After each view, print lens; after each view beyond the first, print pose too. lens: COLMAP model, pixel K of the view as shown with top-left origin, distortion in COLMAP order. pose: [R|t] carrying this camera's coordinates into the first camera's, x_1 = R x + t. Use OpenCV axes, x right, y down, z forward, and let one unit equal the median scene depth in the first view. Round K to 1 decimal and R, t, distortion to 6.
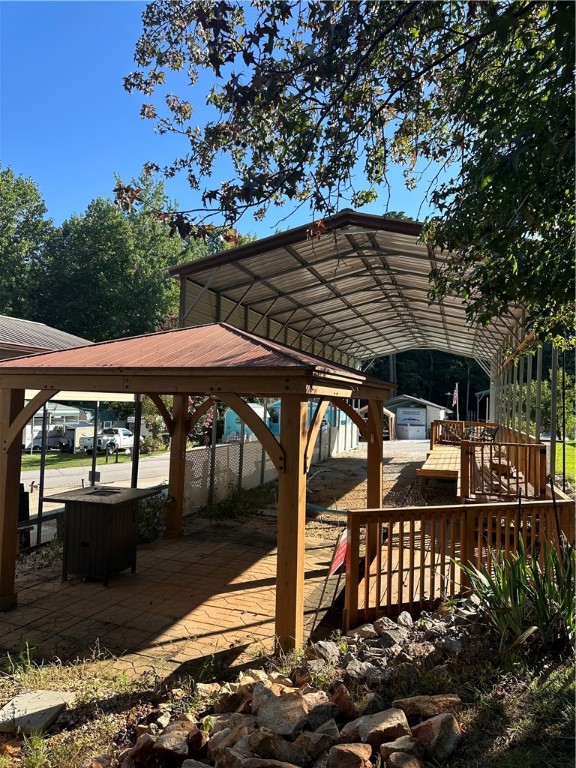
lens RADIAL K [[542.5, 0, 288.0], [0, 542.5, 384.0], [0, 0, 1]] dist [0.052387, -0.002913]
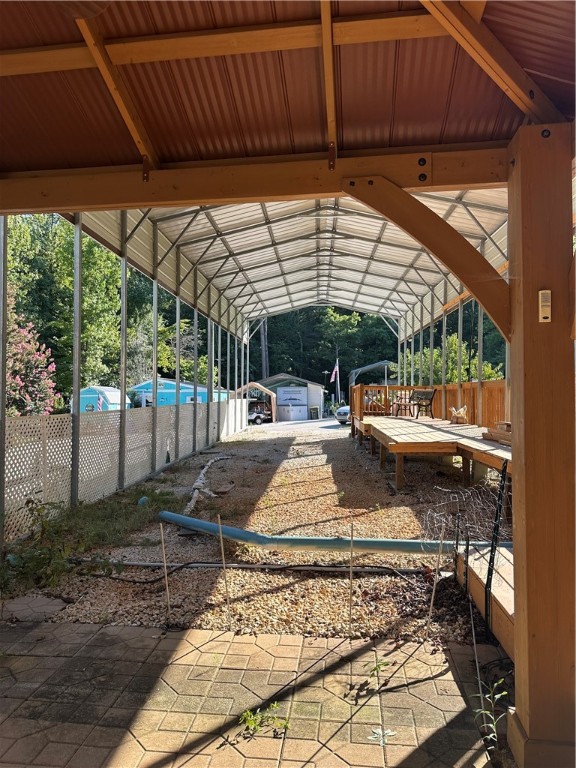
lens RADIAL K [[542.5, 0, 288.0], [0, 542.5, 384.0], [0, 0, 1]] dist [0.052387, -0.002913]
pose [[0.968543, -0.028365, 0.247223, -0.011020], [0.023834, 0.999489, 0.021300, 0.043400], [-0.247700, -0.014738, 0.968725, 0.258825]]
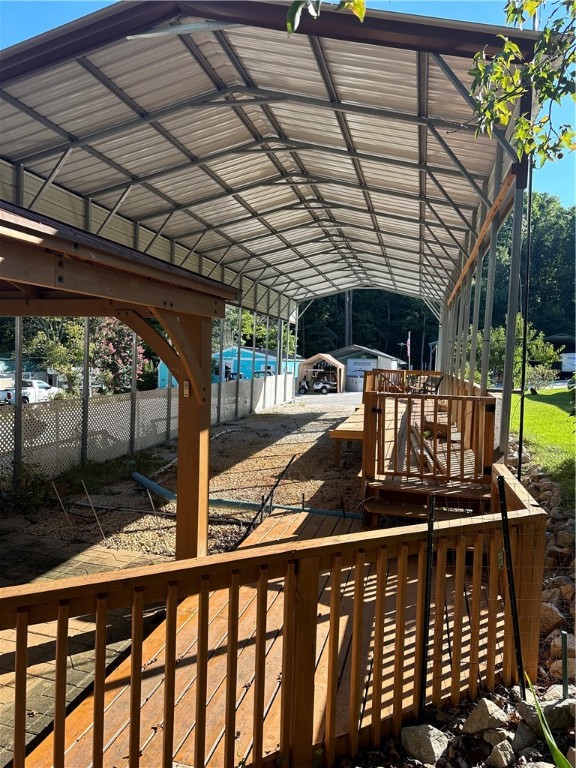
lens RADIAL K [[542.5, 0, 288.0], [0, 542.5, 384.0], [0, 0, 1]] dist [0.052387, -0.002913]
pose [[0.997620, -0.002837, 0.068891, 0.074812], [-0.003085, 0.996316, 0.085704, 0.016932], [-0.068880, -0.085713, 0.993936, 0.155940]]
